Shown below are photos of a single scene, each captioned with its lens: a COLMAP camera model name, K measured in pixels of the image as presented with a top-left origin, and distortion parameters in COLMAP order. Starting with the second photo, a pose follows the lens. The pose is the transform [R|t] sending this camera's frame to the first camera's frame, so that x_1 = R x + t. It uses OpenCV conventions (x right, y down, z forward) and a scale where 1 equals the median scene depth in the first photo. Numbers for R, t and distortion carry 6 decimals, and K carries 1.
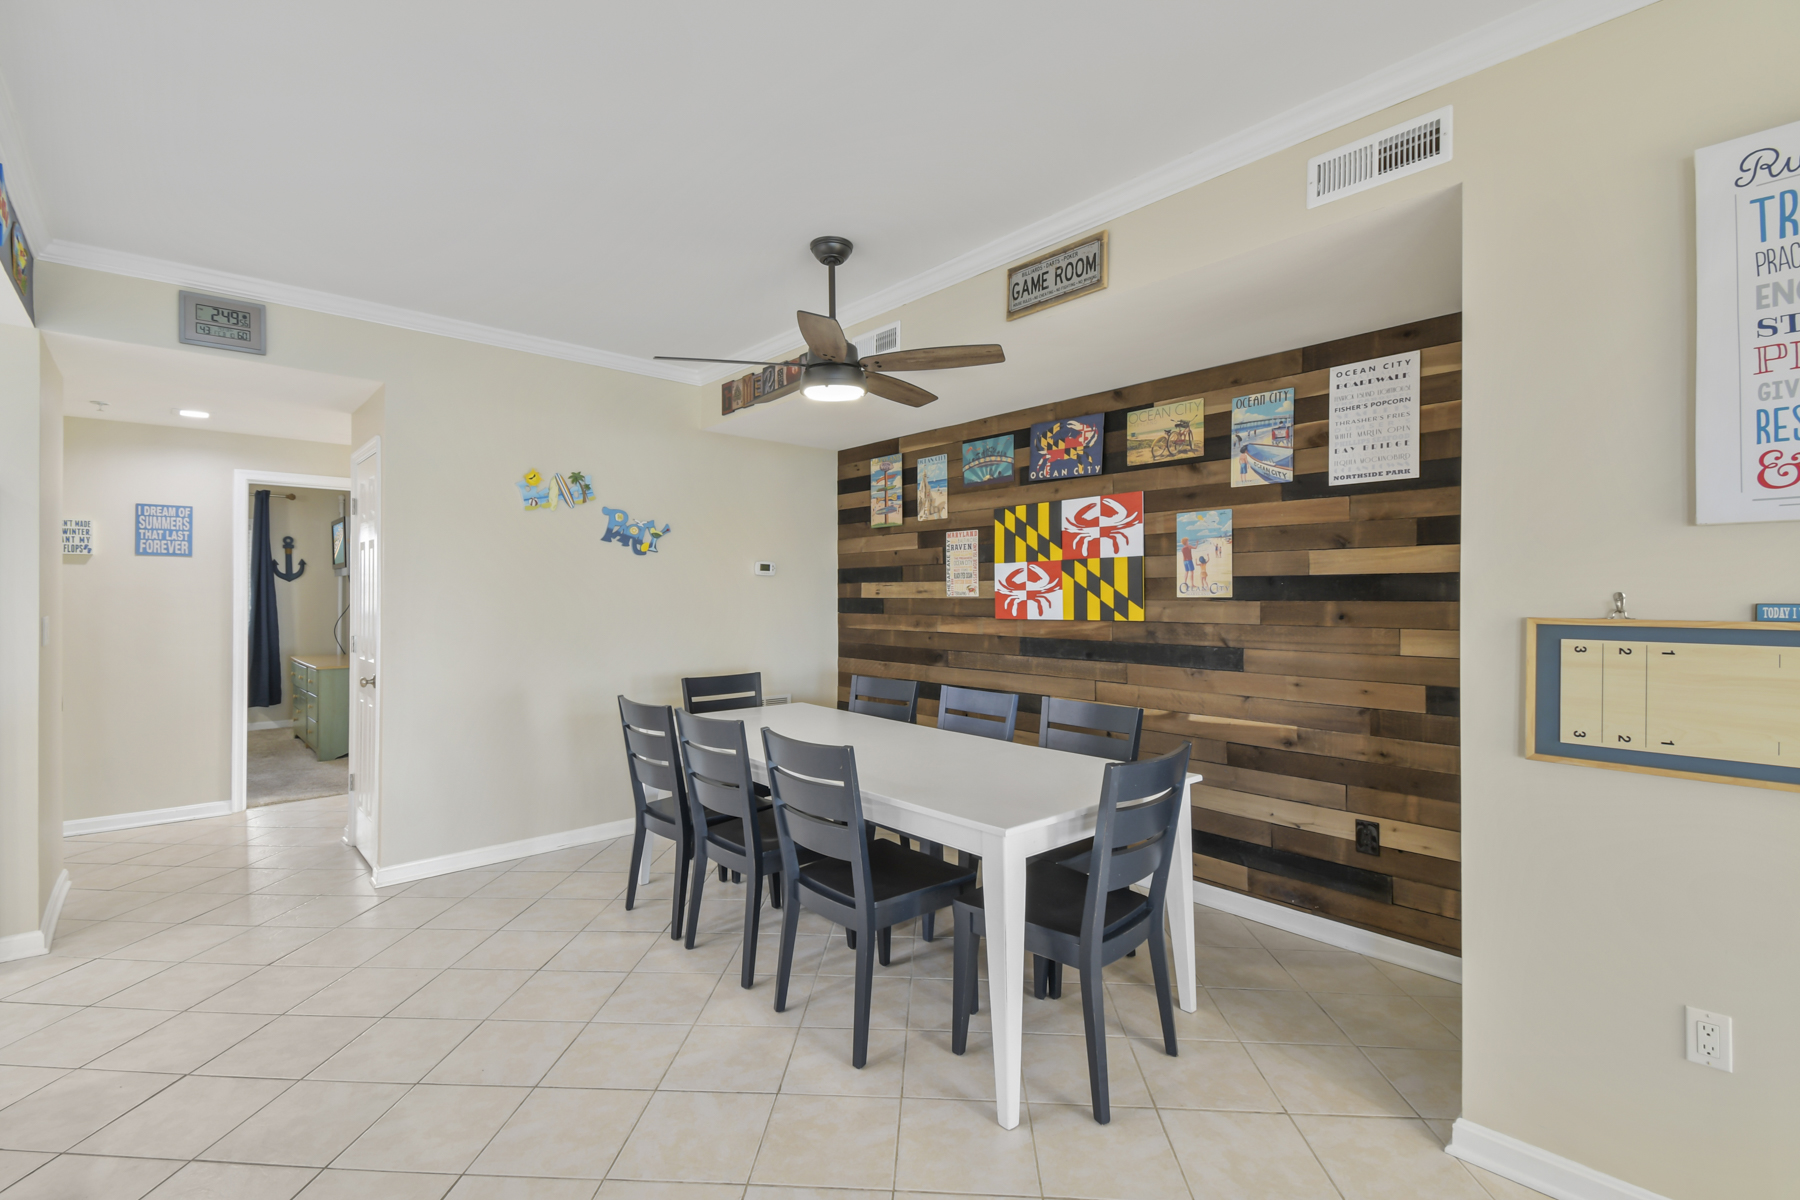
lens RADIAL K [[805.4, 0, 904.3], [0, 805.4, 599.6], [0, 0, 1]] dist [0.014292, -0.006872]
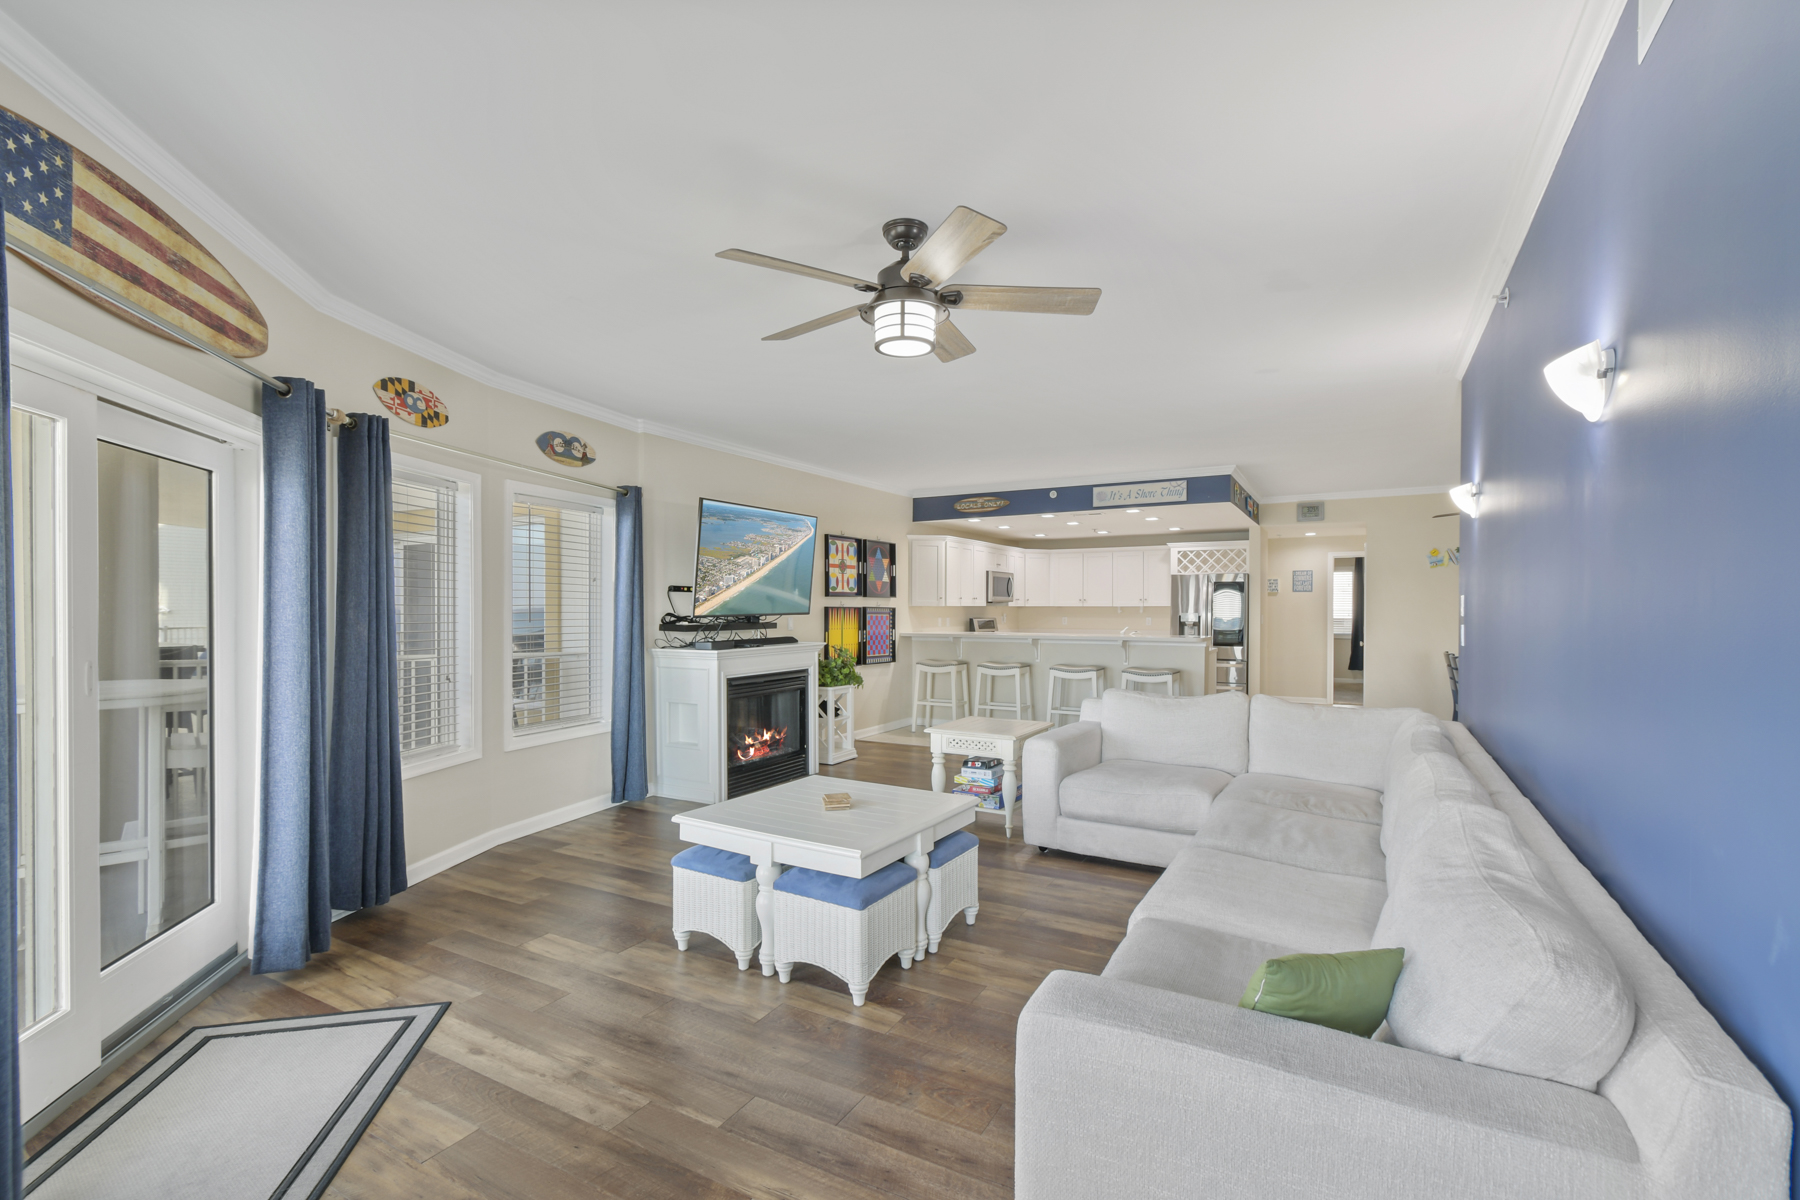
lens RADIAL K [[805.4, 0, 890.3], [0, 805.4, 601.2], [0, 0, 1]] dist [0.014292, -0.006872]
pose [[0.305275, -0.008232, -0.952229, 1.126208], [-0.005583, 0.999930, -0.010434, 0.007353], [0.952248, 0.008502, 0.305208, -1.009269]]
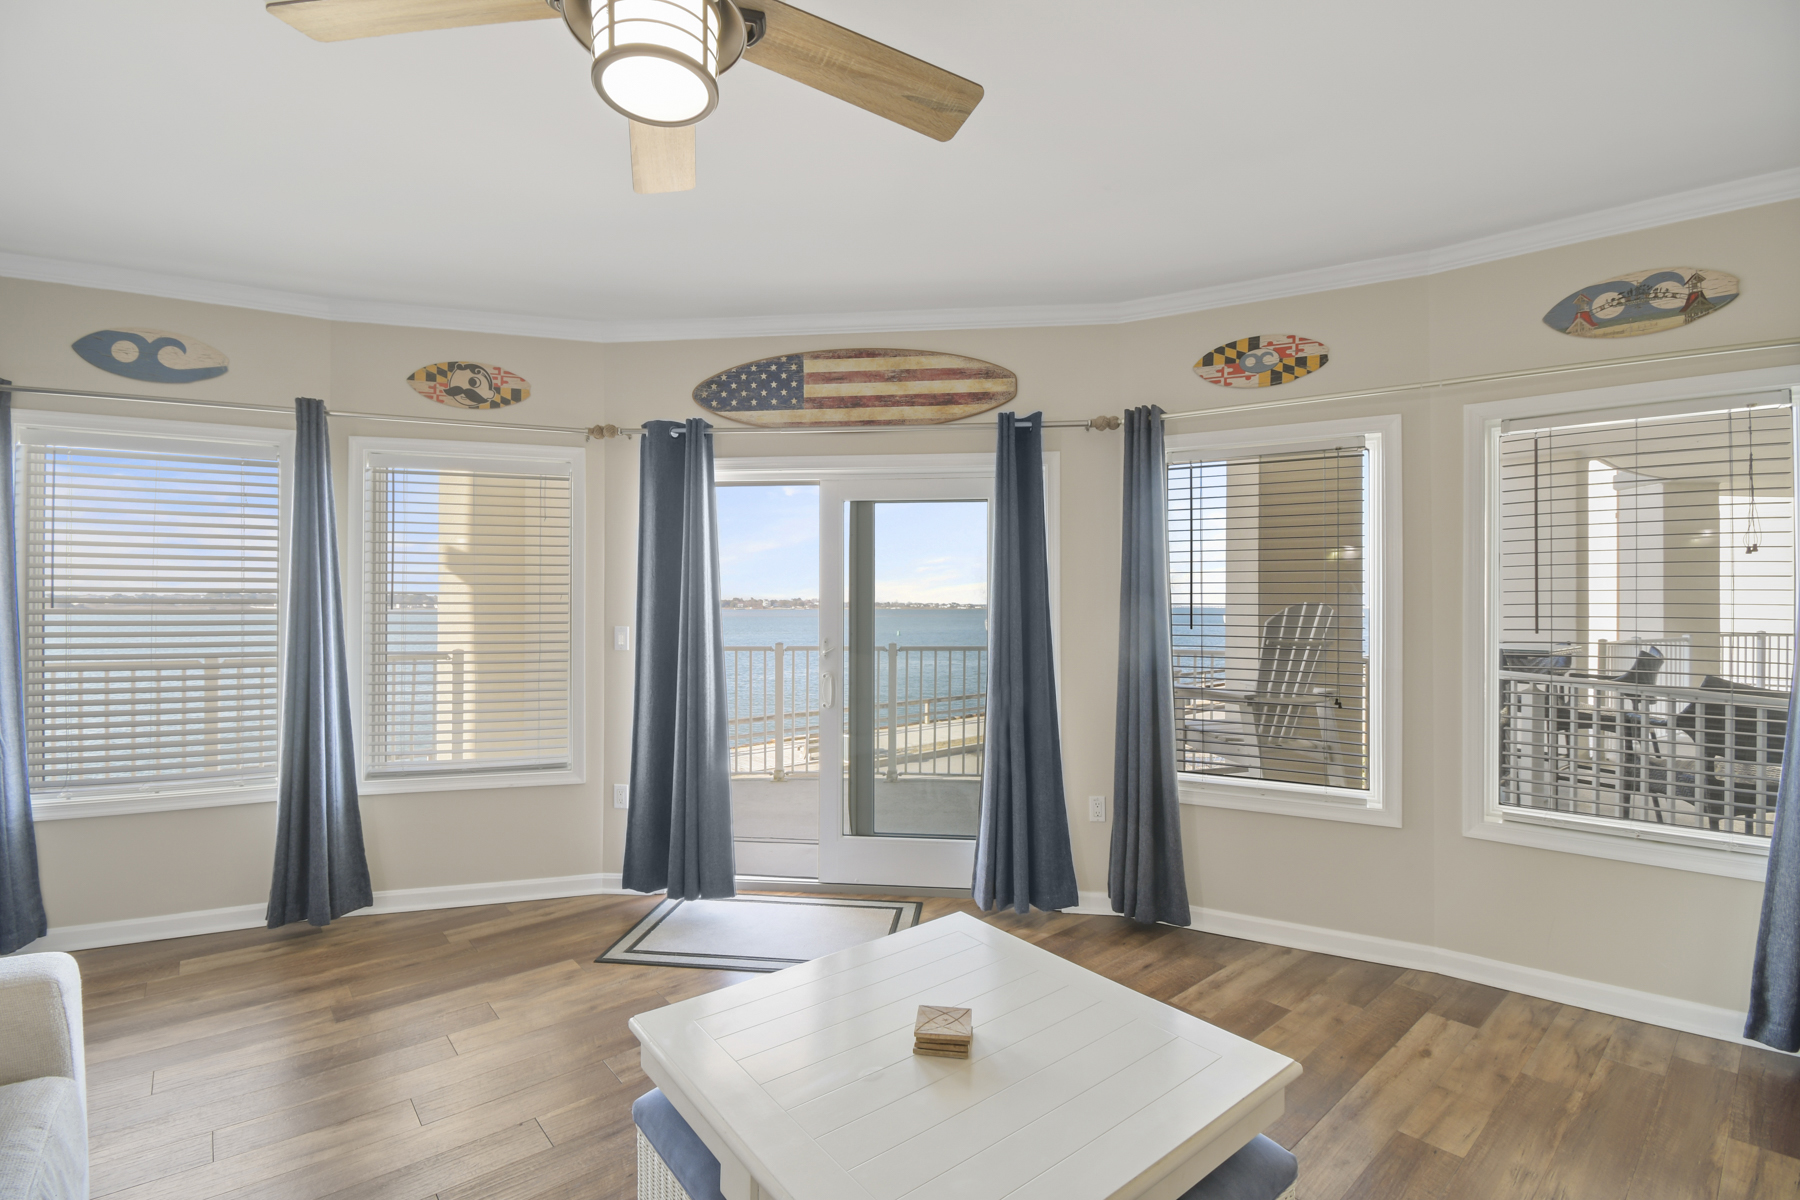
lens RADIAL K [[805.4, 0, 873.2], [0, 805.4, 594.1], [0, 0, 1]] dist [0.014292, -0.006872]
pose [[-0.999412, -0.000040, 0.034300, 0.398508], [-0.000279, 0.999976, -0.006958, 0.000385], [-0.034299, -0.006963, -0.999387, -0.449709]]
